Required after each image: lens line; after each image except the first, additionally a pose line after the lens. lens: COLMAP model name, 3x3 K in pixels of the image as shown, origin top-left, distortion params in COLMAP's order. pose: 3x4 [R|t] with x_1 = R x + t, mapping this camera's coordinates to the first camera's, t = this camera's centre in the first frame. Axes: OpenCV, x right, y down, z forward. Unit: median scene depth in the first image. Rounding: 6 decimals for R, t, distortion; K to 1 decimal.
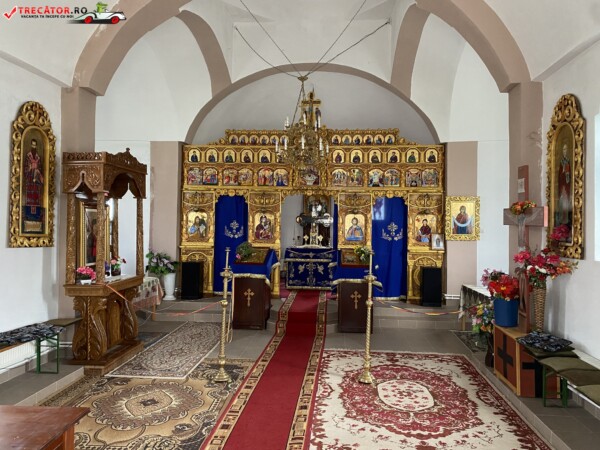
lens RADIAL K [[458.1, 0, 299.8], [0, 458.1, 224.4], [0, 0, 1]] dist [0.052564, -0.045882]
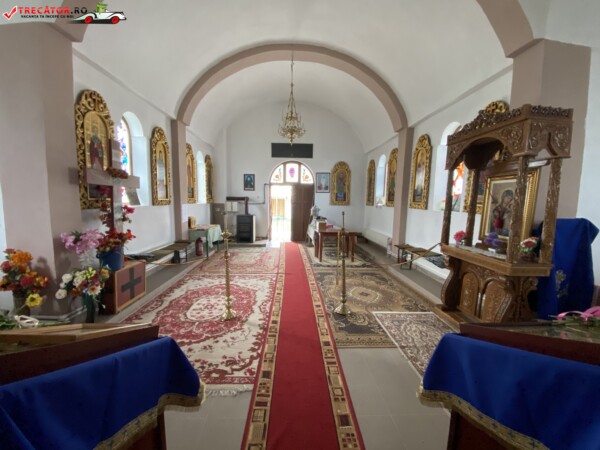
lens RADIAL K [[245.2, 0, 297.2], [0, 245.2, 223.9], [0, 0, 1]] dist [0.009156, -0.009059]
pose [[-0.993230, -0.020260, -0.114387, 0.025535], [-0.031316, 0.994918, 0.095700, 0.014318], [0.111866, 0.098634, -0.988816, 0.947881]]
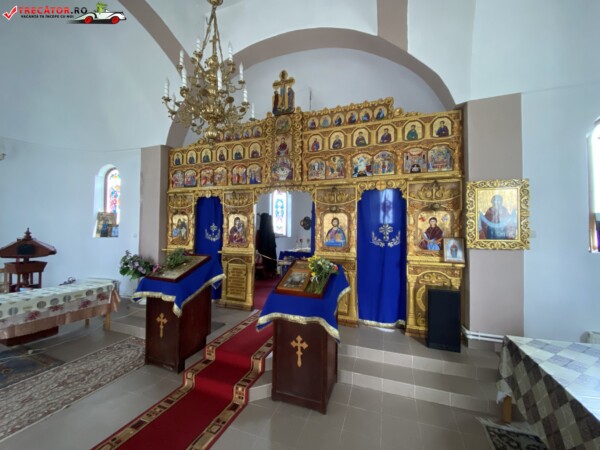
lens RADIAL K [[245.2, 0, 298.4], [0, 245.2, 227.5], [0, 0, 1]] dist [0.009156, -0.009059]
pose [[0.962987, -0.006479, -0.269469, 0.174413], [0.004331, 0.999954, -0.008563, 0.006239], [0.269512, 0.007079, 0.962971, 0.578930]]
